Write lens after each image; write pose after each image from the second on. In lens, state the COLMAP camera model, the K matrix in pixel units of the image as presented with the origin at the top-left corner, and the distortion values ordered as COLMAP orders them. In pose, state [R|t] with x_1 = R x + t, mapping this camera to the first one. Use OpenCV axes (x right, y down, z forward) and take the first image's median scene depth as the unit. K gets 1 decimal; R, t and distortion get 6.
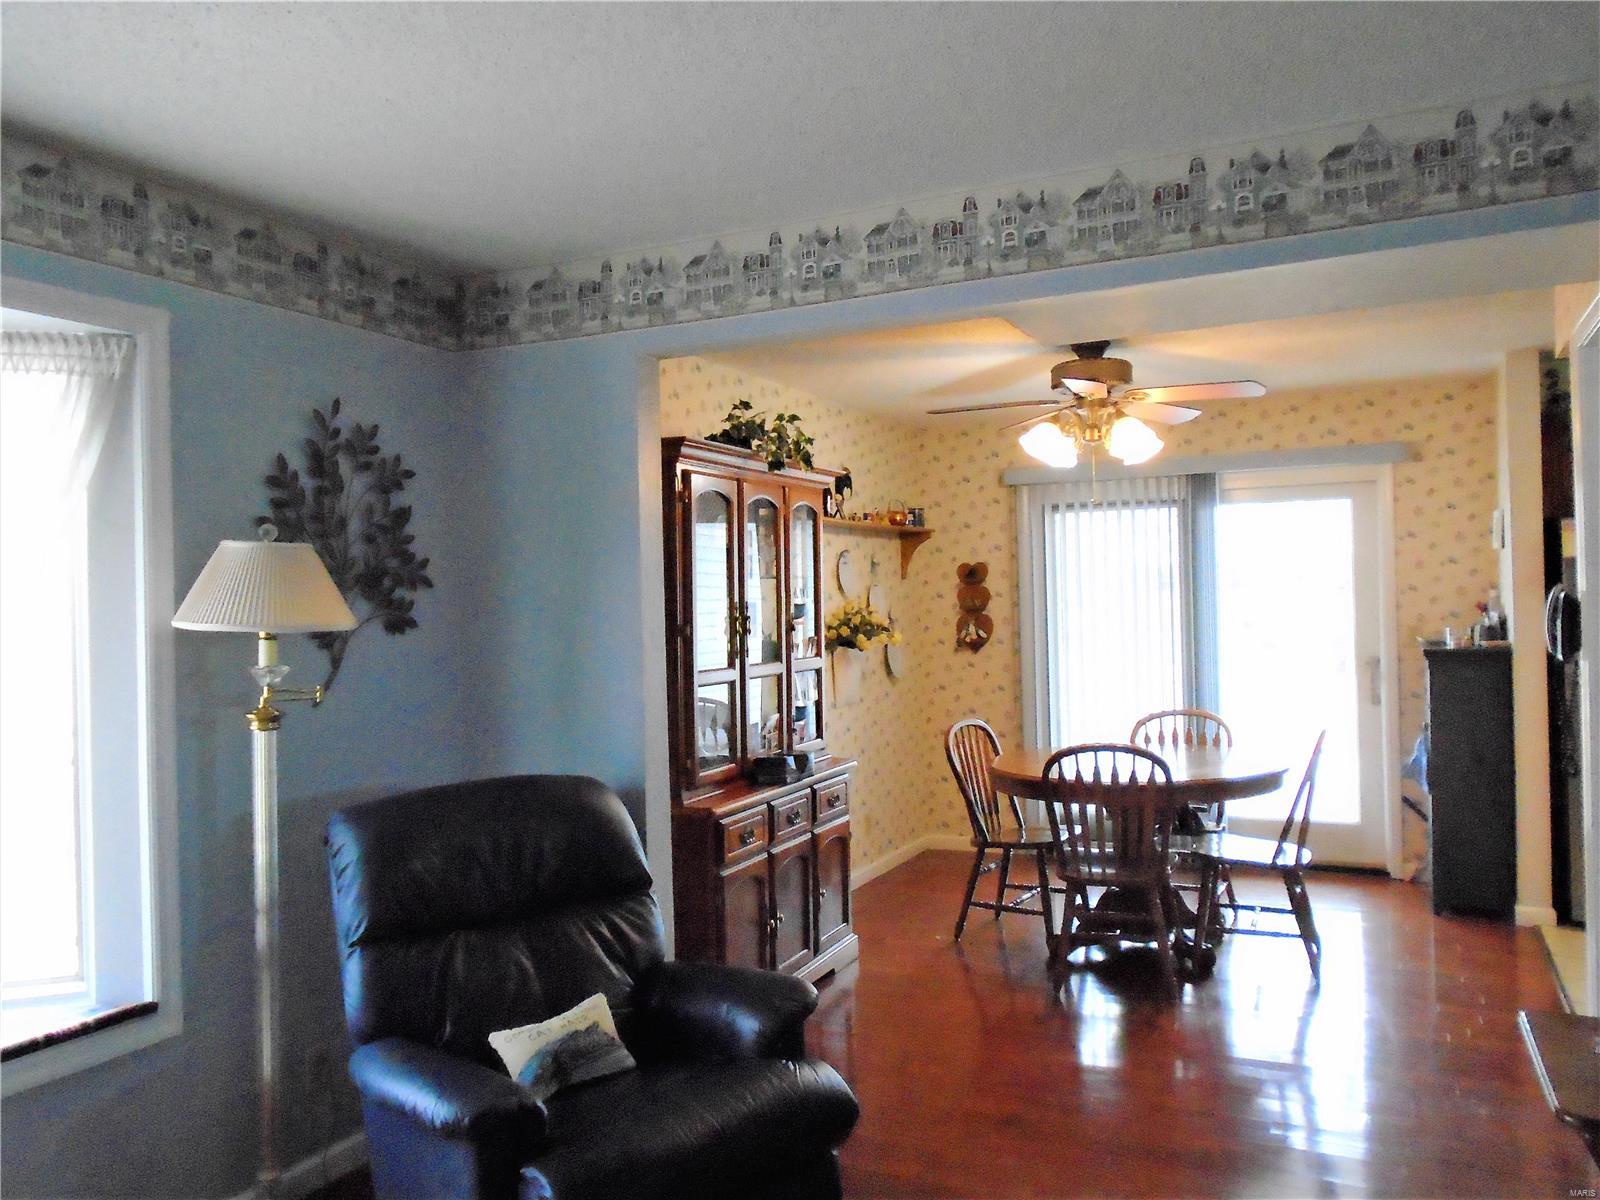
lens RADIAL K [[1189.7, 0, 800.0], [0, 1189.7, 600.0], [0, 0, 1]] dist [-0.004783, 0.013400]
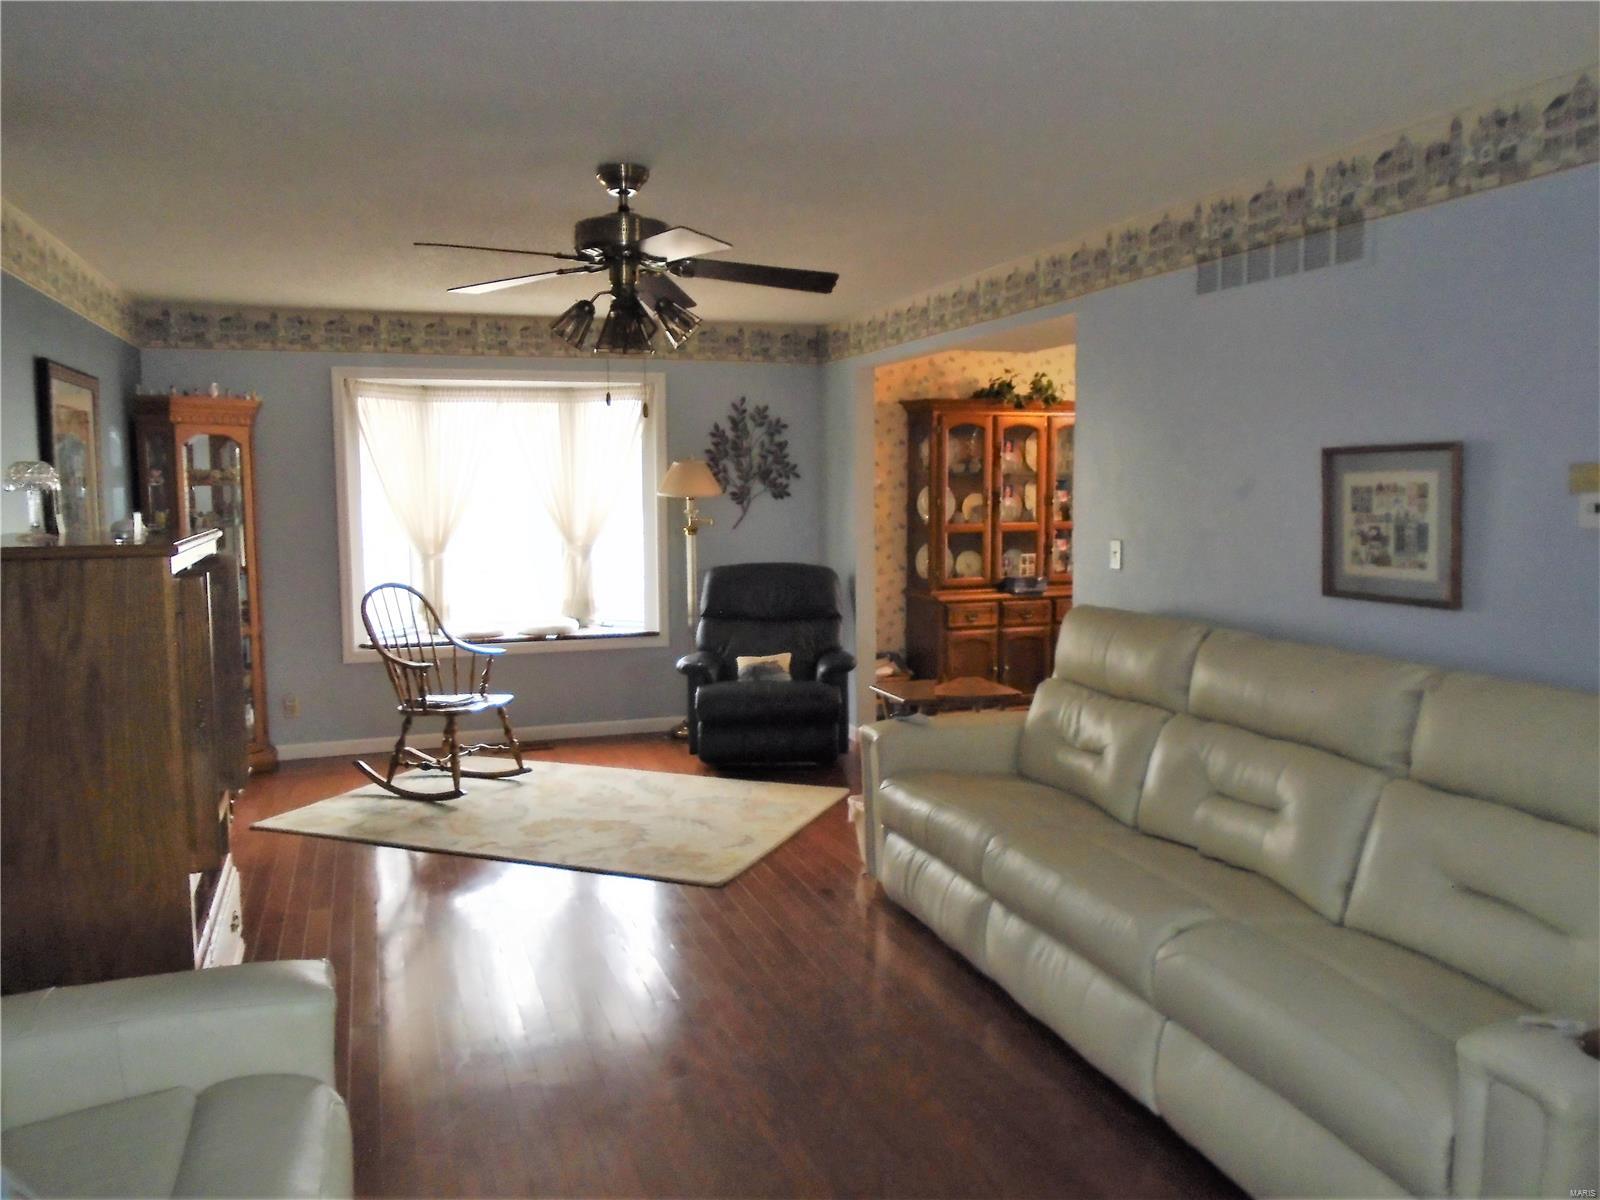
lens RADIAL K [[1219.6, 0, 798.5], [0, 1219.6, 617.0], [0, 0, 1]] dist [-0.014016, -0.006382]
pose [[0.690021, 0.106791, -0.715868, 1.302935], [-0.015810, 0.991043, 0.132602, -0.053842], [0.723617, -0.080180, 0.685529, -0.539695]]
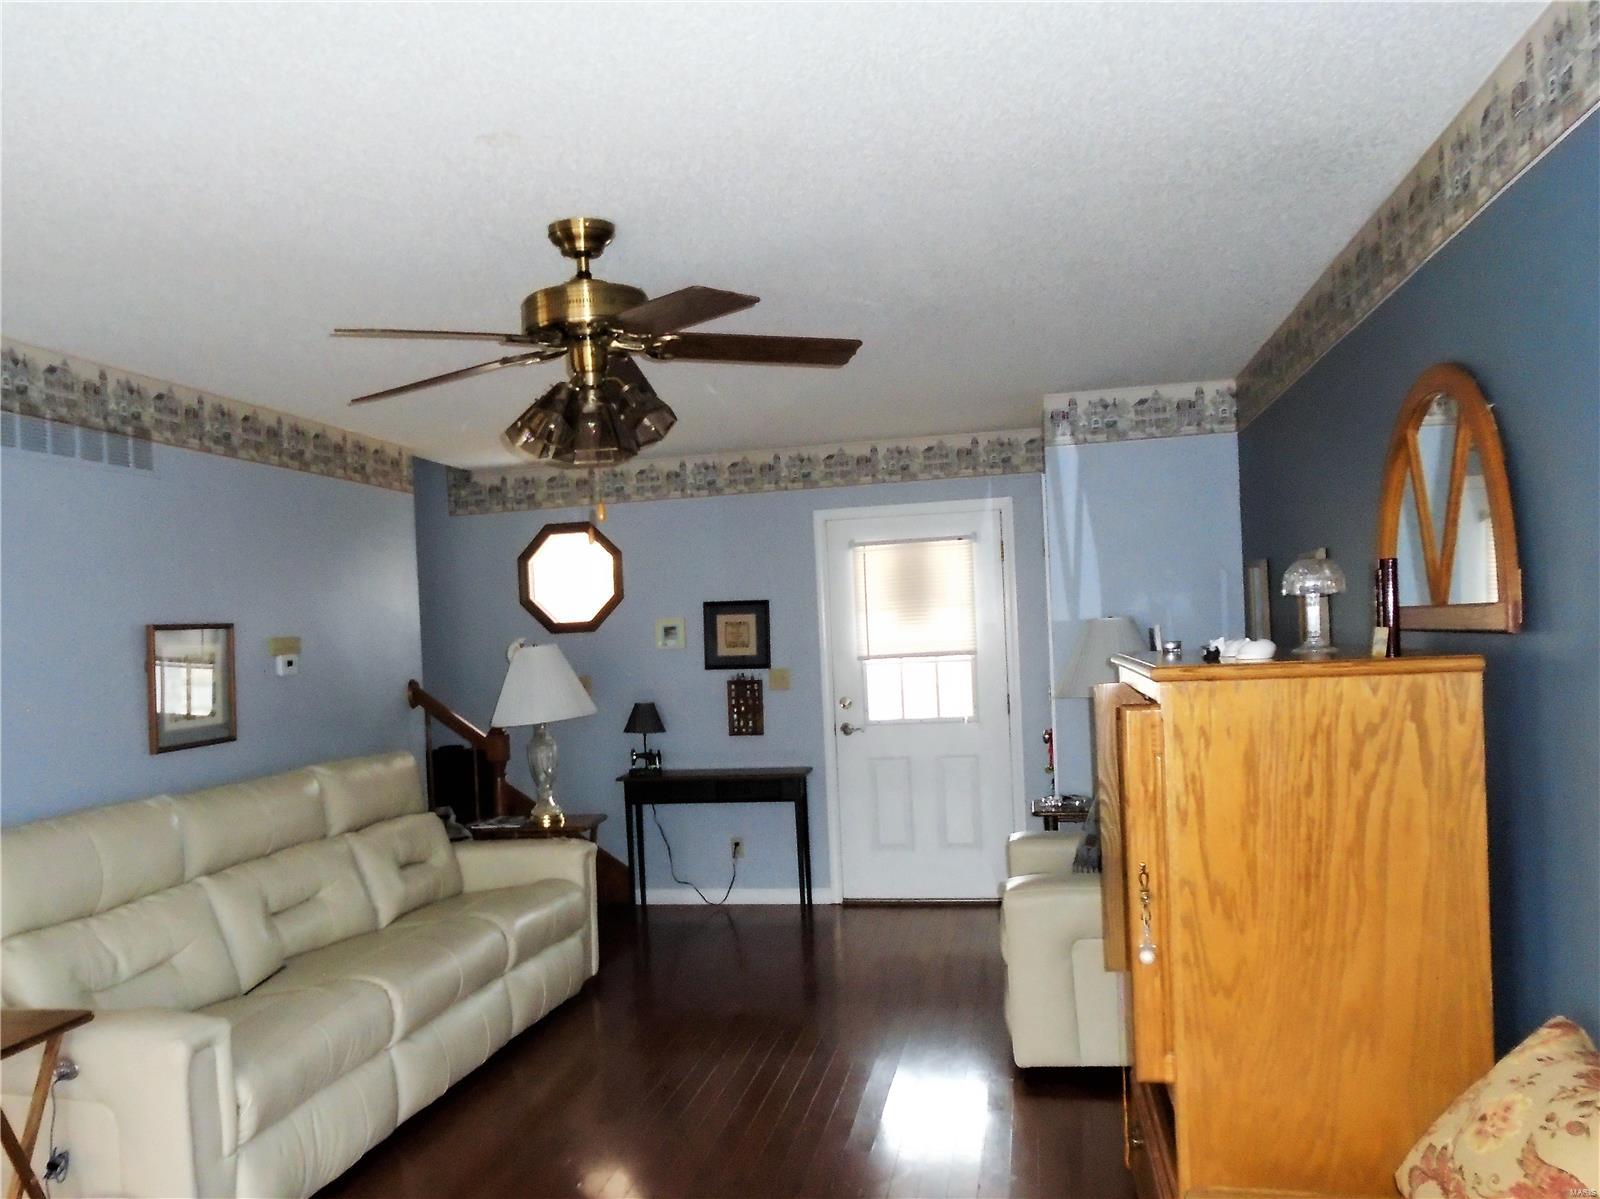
lens RADIAL K [[1222.0, 0, 800.0], [0, 1222.0, 599.5], [0, 0, 1]] dist [-0.018217, 0.009984]
pose [[-0.228253, 0.071663, 0.970961, -1.753098], [0.072231, 0.995786, -0.056515, 0.079547], [-0.970919, 0.057233, -0.232467, 0.700010]]
